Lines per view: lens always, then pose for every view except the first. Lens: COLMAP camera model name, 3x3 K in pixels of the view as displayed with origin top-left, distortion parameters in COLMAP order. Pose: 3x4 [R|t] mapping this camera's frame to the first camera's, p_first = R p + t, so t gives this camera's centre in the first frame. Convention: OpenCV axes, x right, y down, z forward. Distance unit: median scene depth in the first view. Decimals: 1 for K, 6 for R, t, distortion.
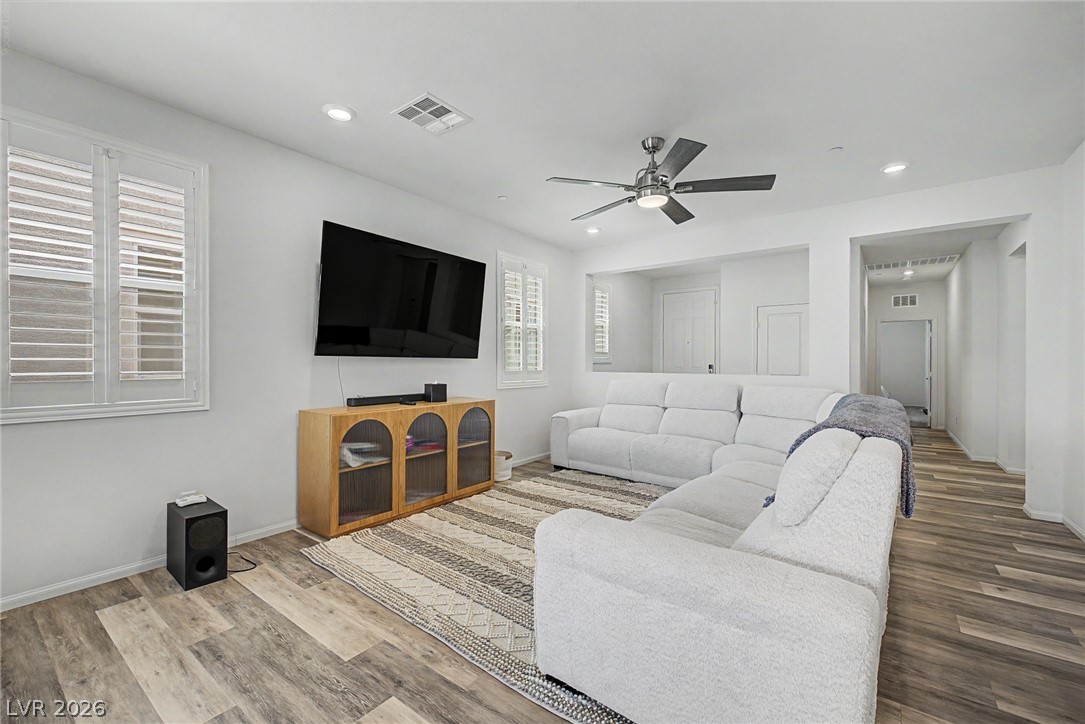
lens RADIAL K [[455.9, 0, 541.7], [0, 455.9, 364.5], [0, 0, 1]] dist [0.005717, -0.000146]
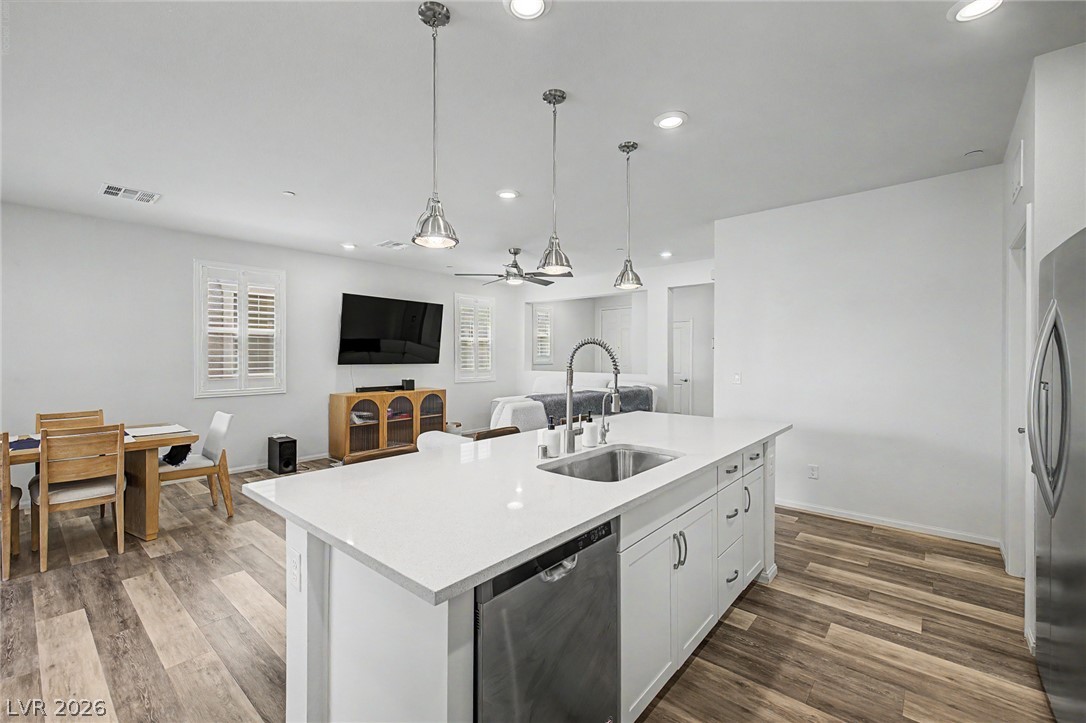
lens RADIAL K [[456.3, 0, 537.0], [0, 456.3, 358.0], [0, 0, 1]] dist [0.005717, -0.000146]
pose [[0.997247, -0.000327, -0.074146, 0.497677], [0.000336, 1.000000, 0.000101, -0.051273], [0.074146, -0.000125, 0.997247, -0.881368]]
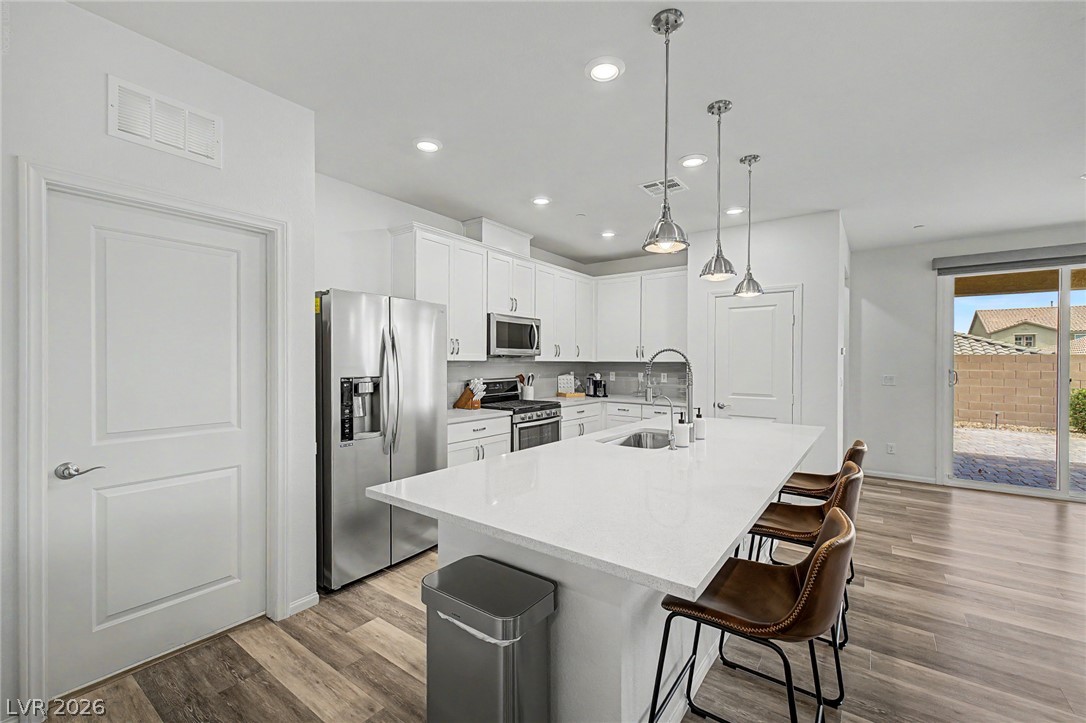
lens RADIAL K [[456.3, 0, 540.1], [0, 456.3, 363.4], [0, 0, 1]] dist [0.005717, -0.000146]
pose [[-0.999955, -0.004895, -0.008089, 0.794407], [-0.004943, 0.999970, 0.005956, -0.053349], [0.008059, 0.005995, -0.999950, 0.733389]]
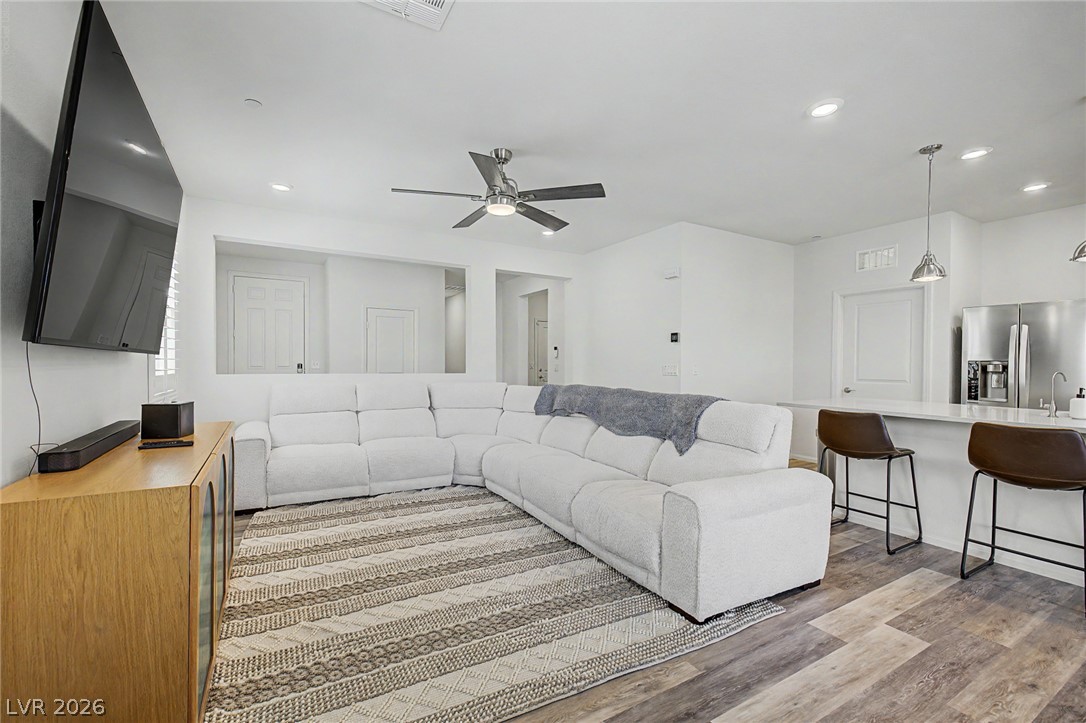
lens RADIAL K [[456.3, 0, 539.4], [0, 456.3, 367.8], [0, 0, 1]] dist [0.005717, -0.000146]
pose [[0.385232, -0.007656, 0.922788, -0.736972], [-0.003464, 0.999947, 0.009742, -0.004671], [-0.922813, -0.006950, 0.385185, 0.538529]]
